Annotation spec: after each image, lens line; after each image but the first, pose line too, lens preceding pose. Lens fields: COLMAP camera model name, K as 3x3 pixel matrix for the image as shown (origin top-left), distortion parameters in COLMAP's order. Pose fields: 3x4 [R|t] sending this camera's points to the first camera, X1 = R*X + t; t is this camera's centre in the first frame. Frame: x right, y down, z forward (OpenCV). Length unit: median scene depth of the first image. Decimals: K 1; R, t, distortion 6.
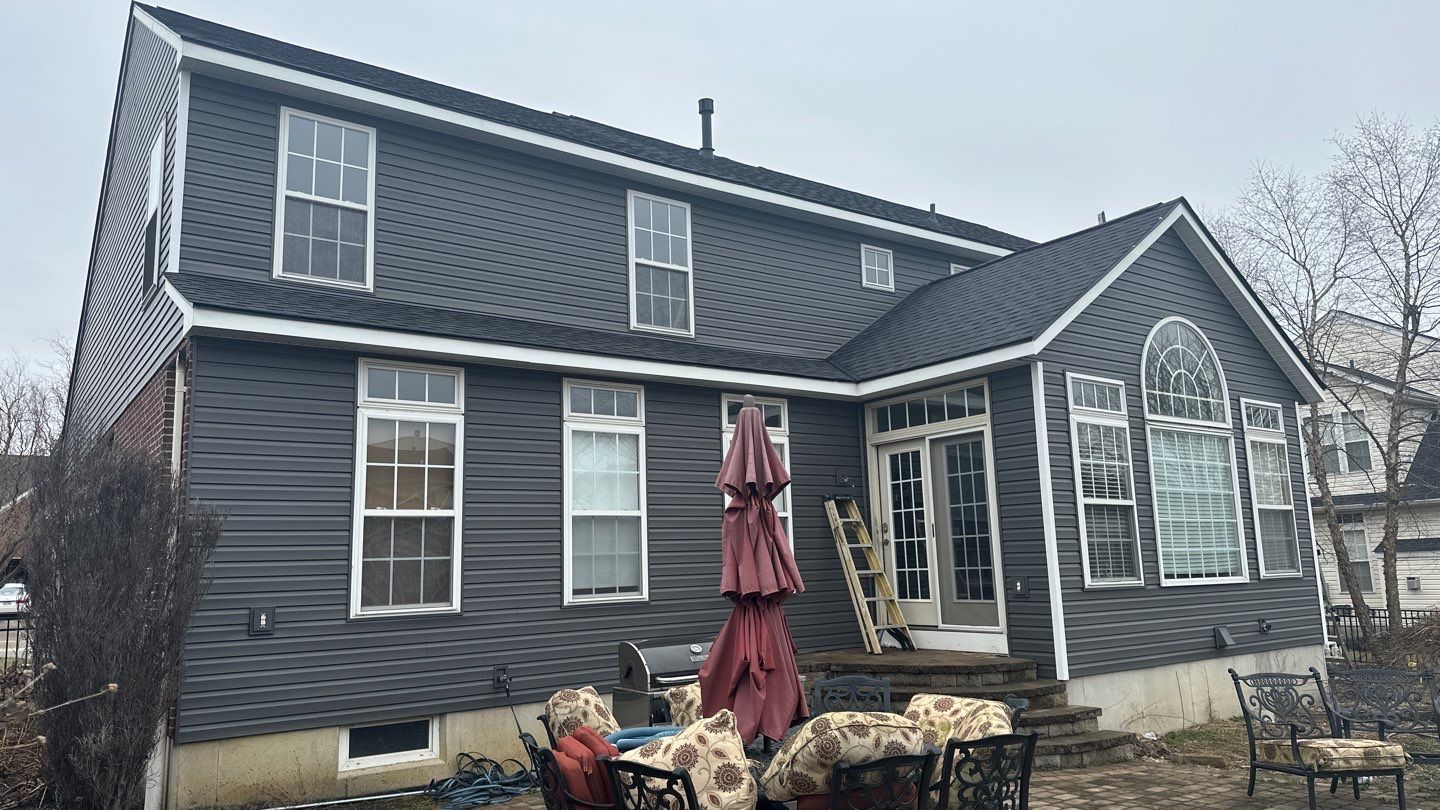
lens RADIAL K [[1002.5, 0, 720.0], [0, 1002.5, 405.0], [0, 0, 1]] dist [0.096533, -0.112608]
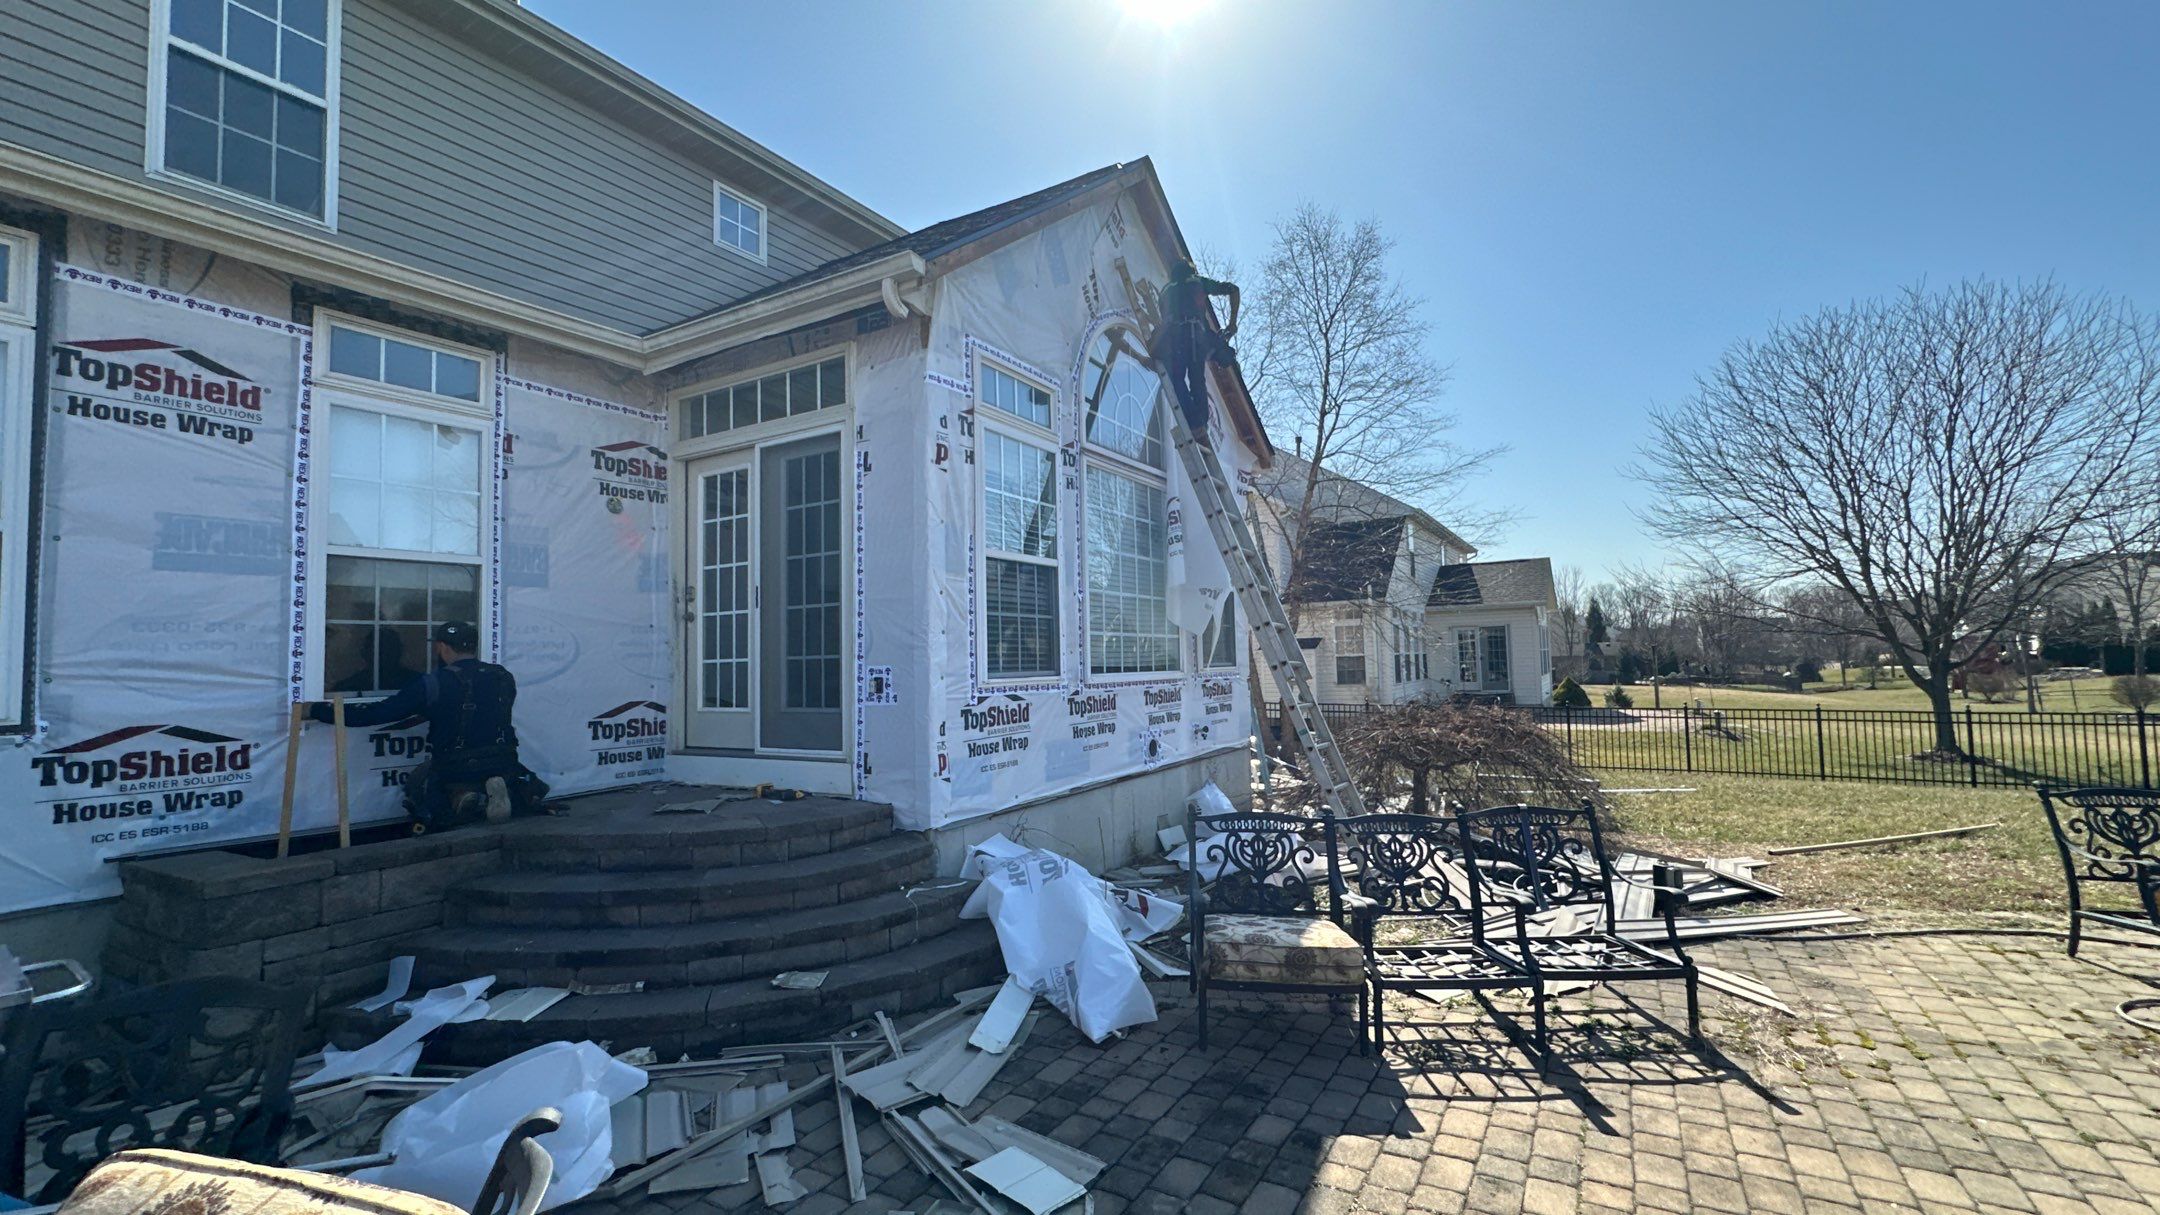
lens RADIAL K [[912.0, 0, 1081.4], [0, 912.0, 596.2], [0, 0, 1]] dist [0.002185, -0.000211]
pose [[0.918273, 0.036656, 0.394247, 0.172422], [-0.069789, 0.995101, 0.070031, 0.070899], [-0.389748, -0.091821, 0.916332, 0.412142]]
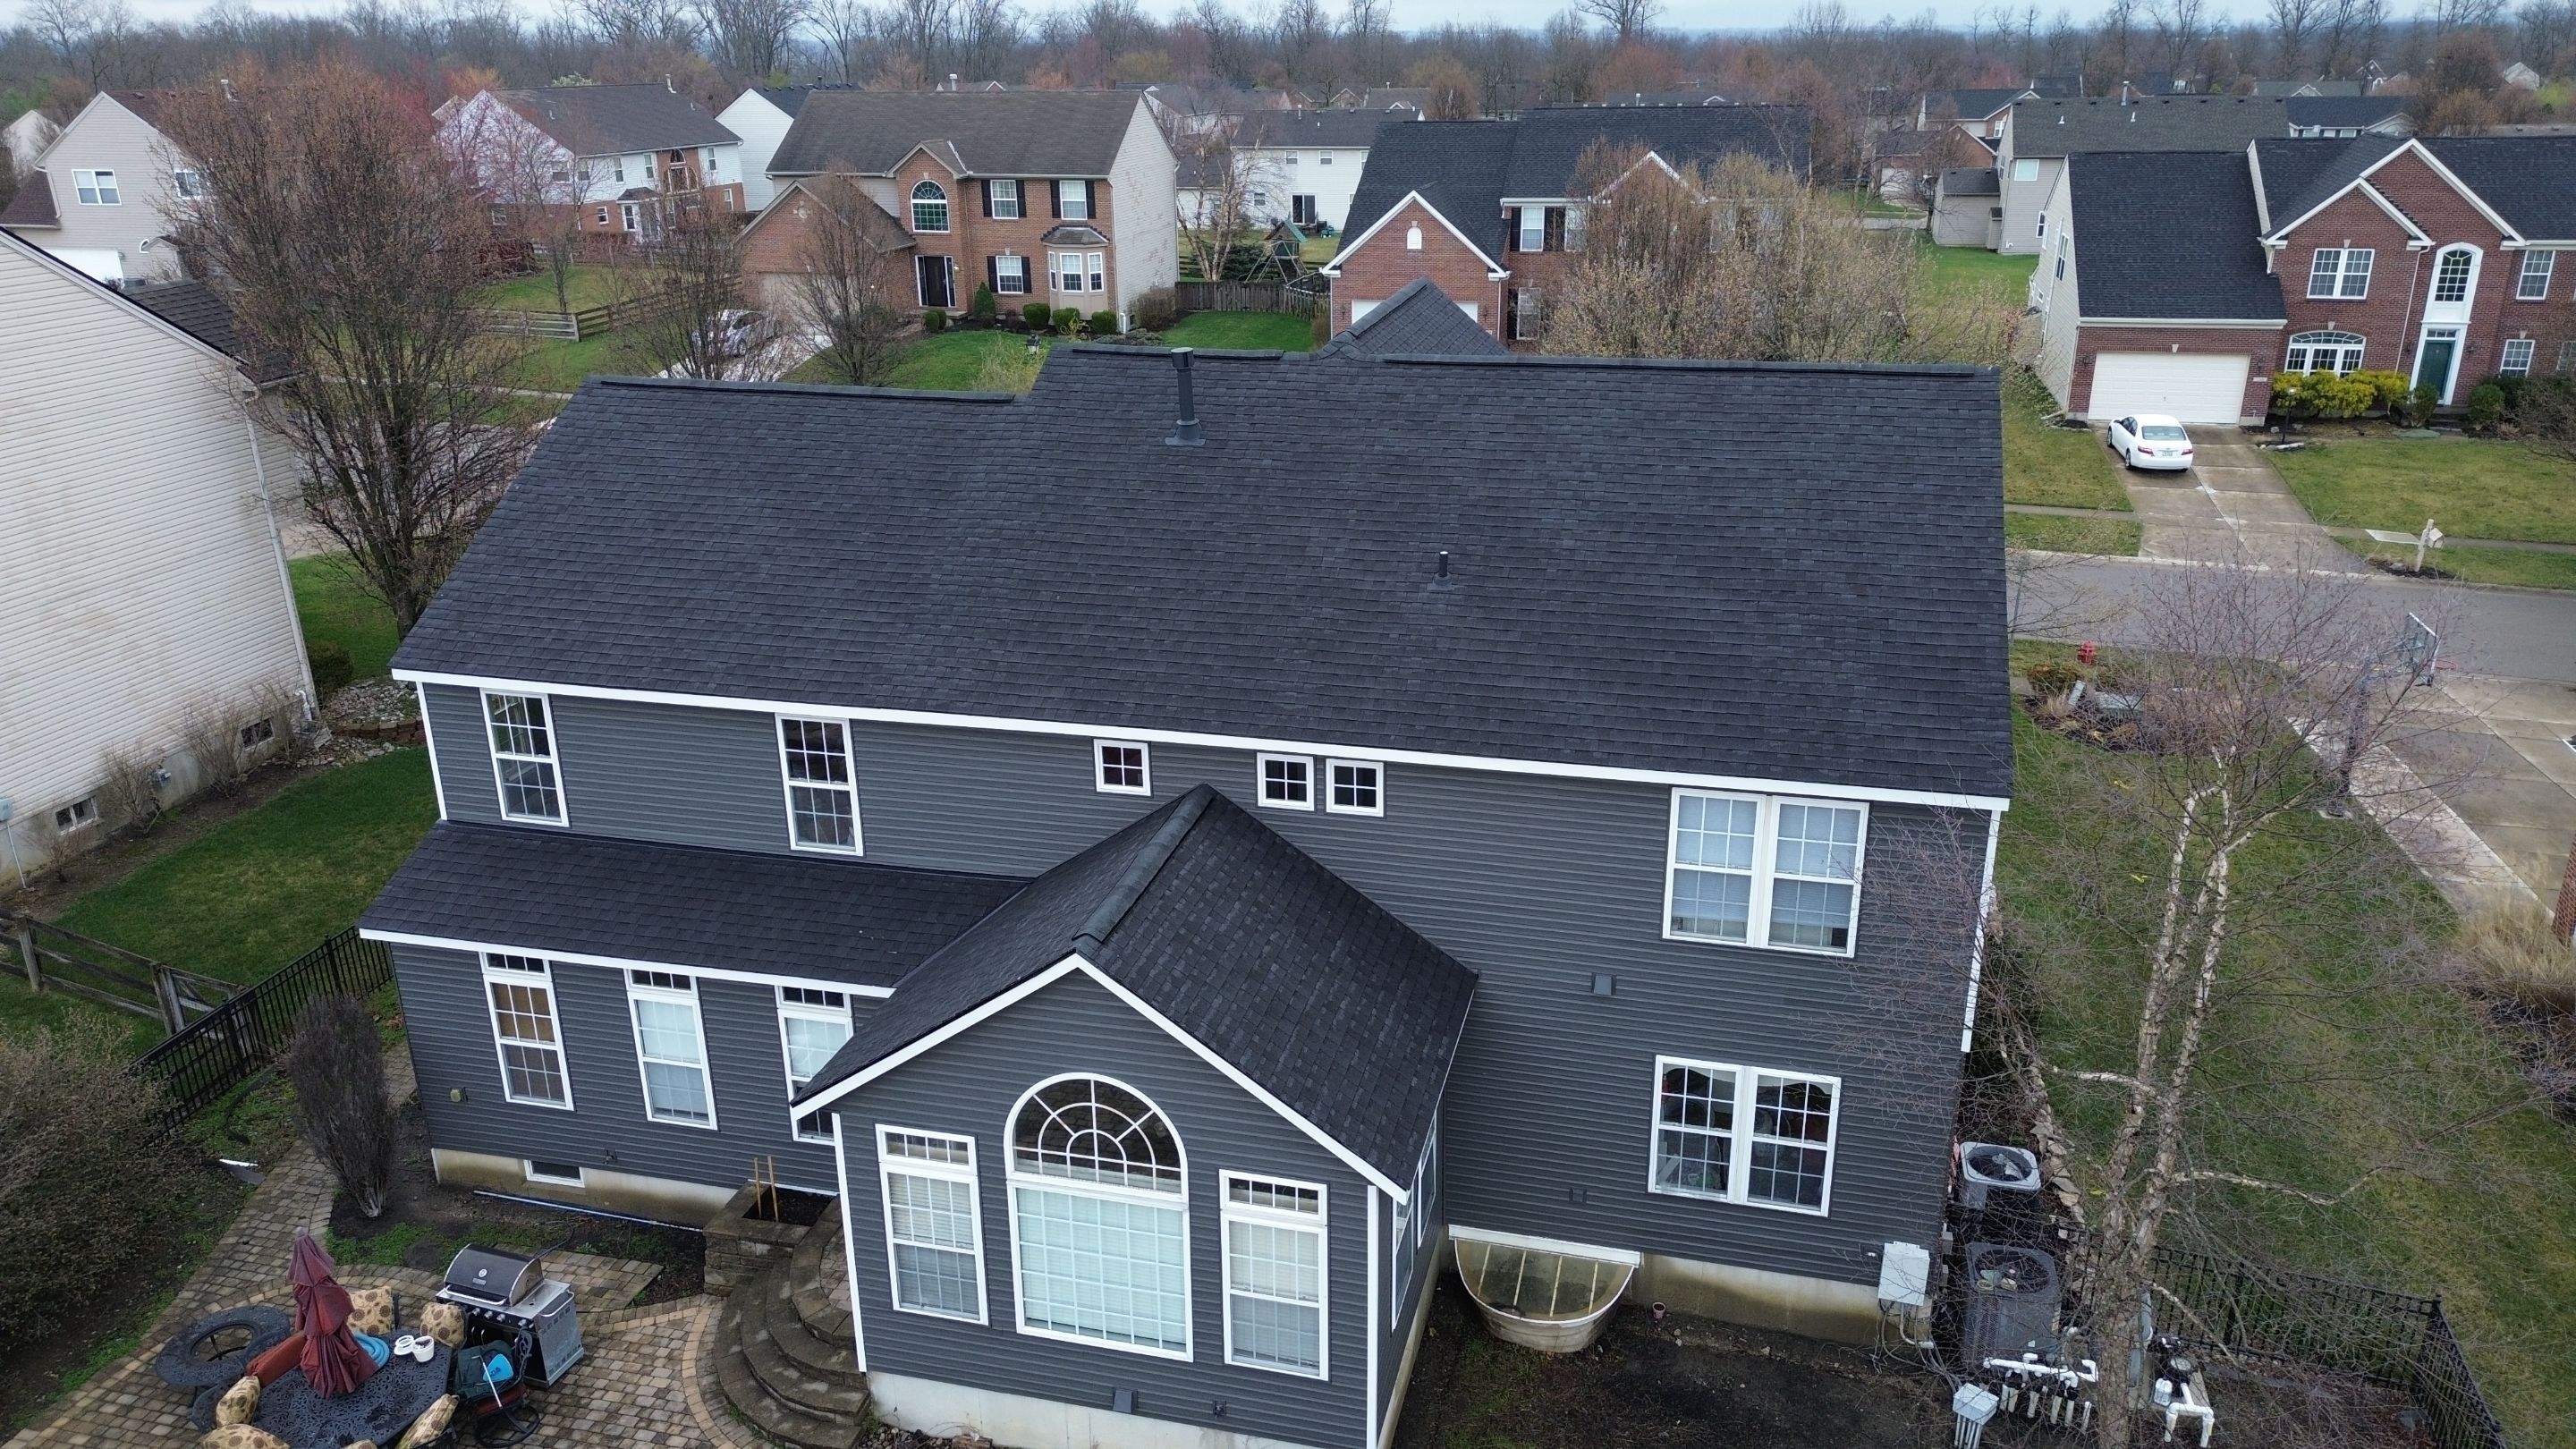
lens RADIAL K [[1793.3, 0, 1288.0], [0, 1793.3, 724.5], [0, 0, 1]] dist [0.096533, -0.112608]
pose [[0.644005, 0.291013, -0.707509, 1.552772], [0.111862, 0.879061, 0.463398, -1.023334], [0.756799, -0.377574, 0.533567, 0.482143]]
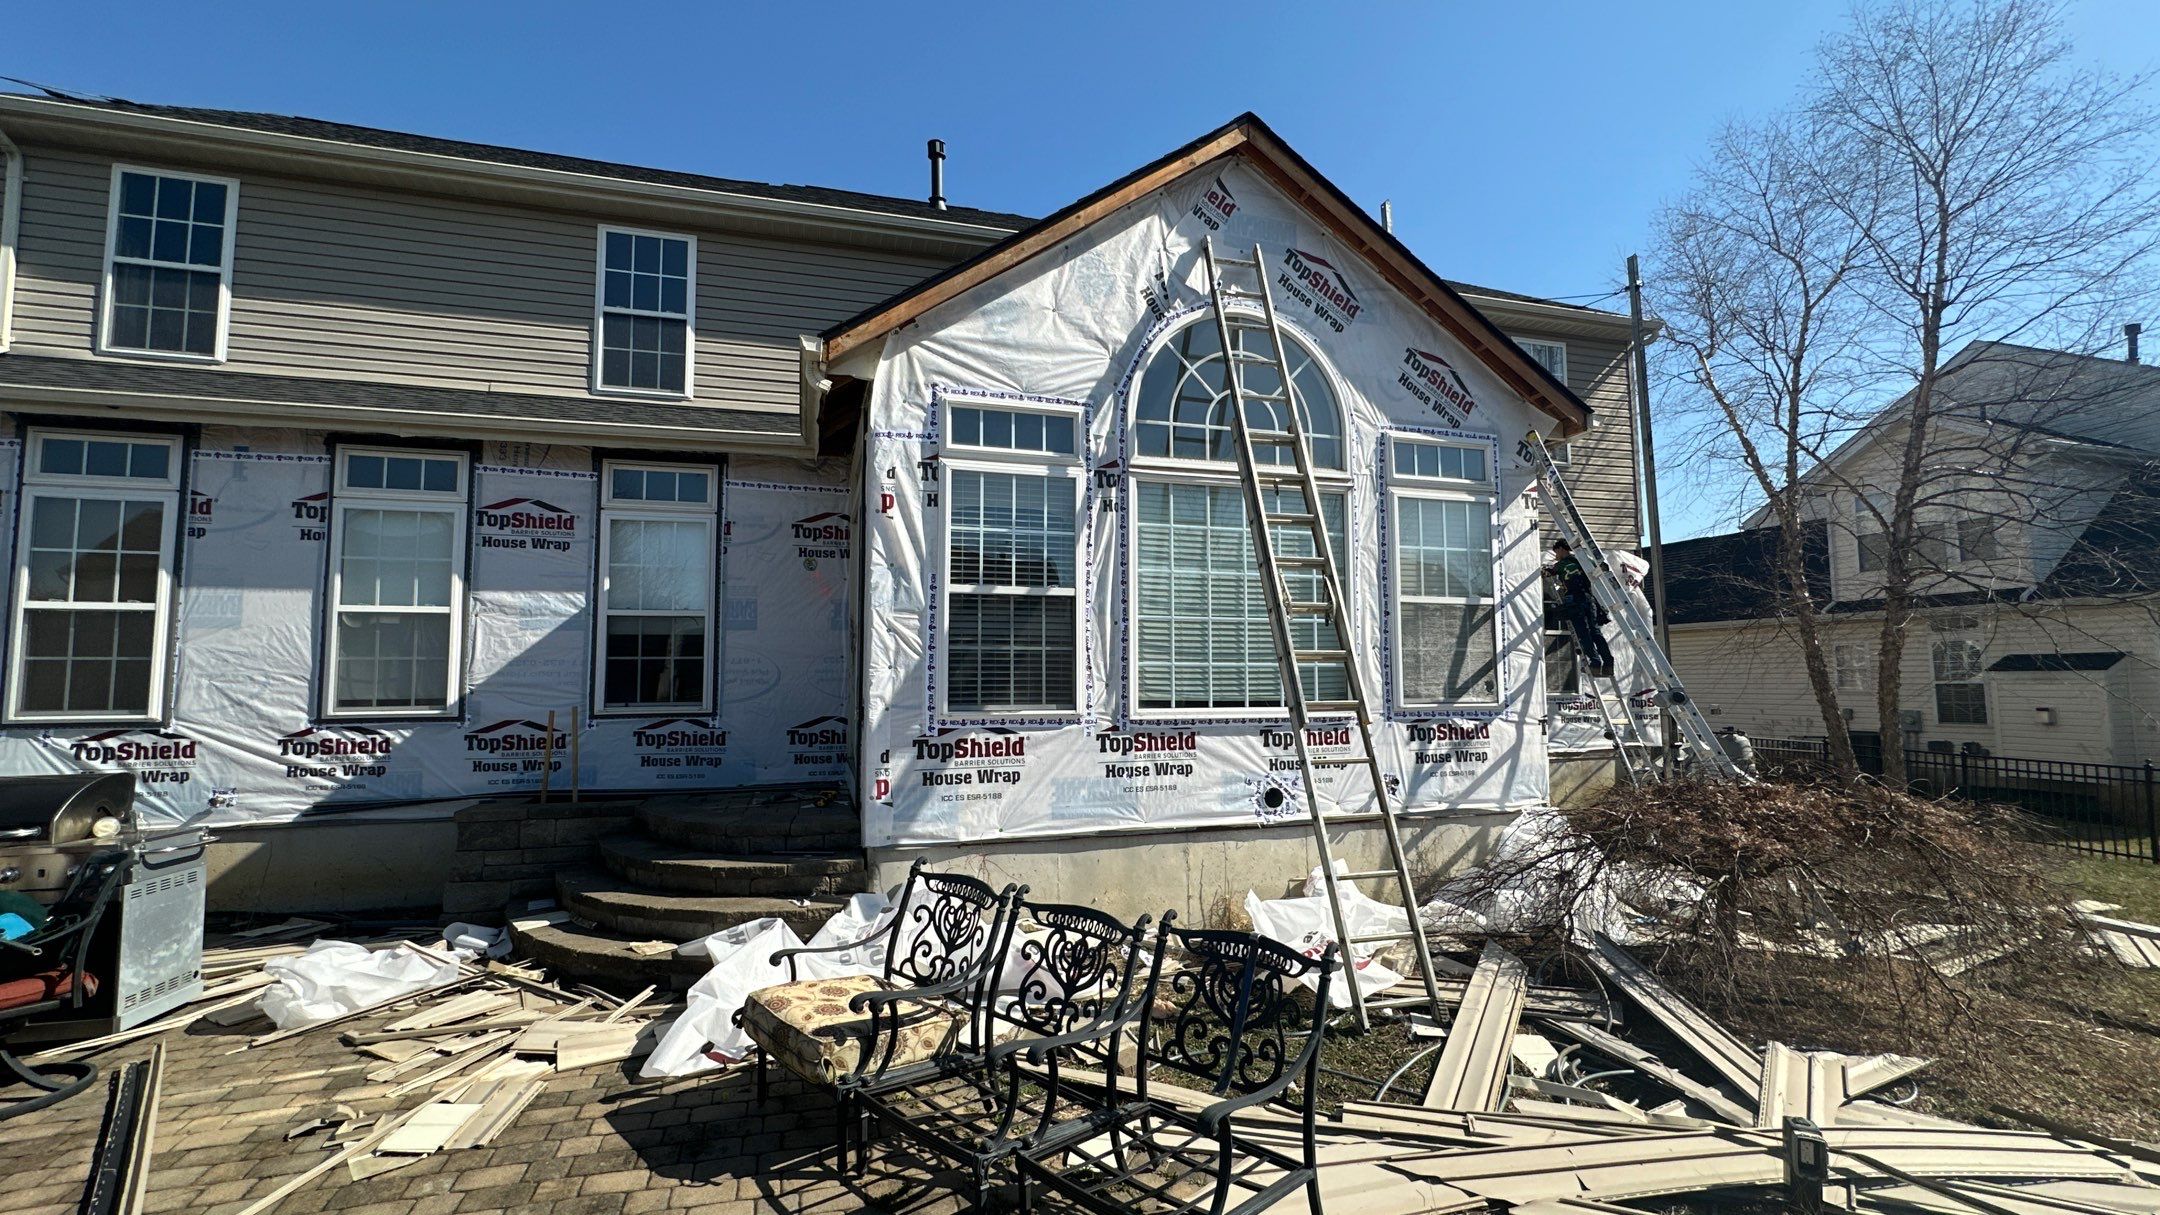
lens RADIAL K [[912.0, 0, 1081.4], [0, 912.0, 596.2], [0, 0, 1]] dist [0.002185, -0.000211]
pose [[0.941186, -0.005488, -0.337843, 0.580916], [0.032566, 0.996687, 0.074534, 0.052798], [0.336315, -0.081152, 0.938247, 0.431595]]
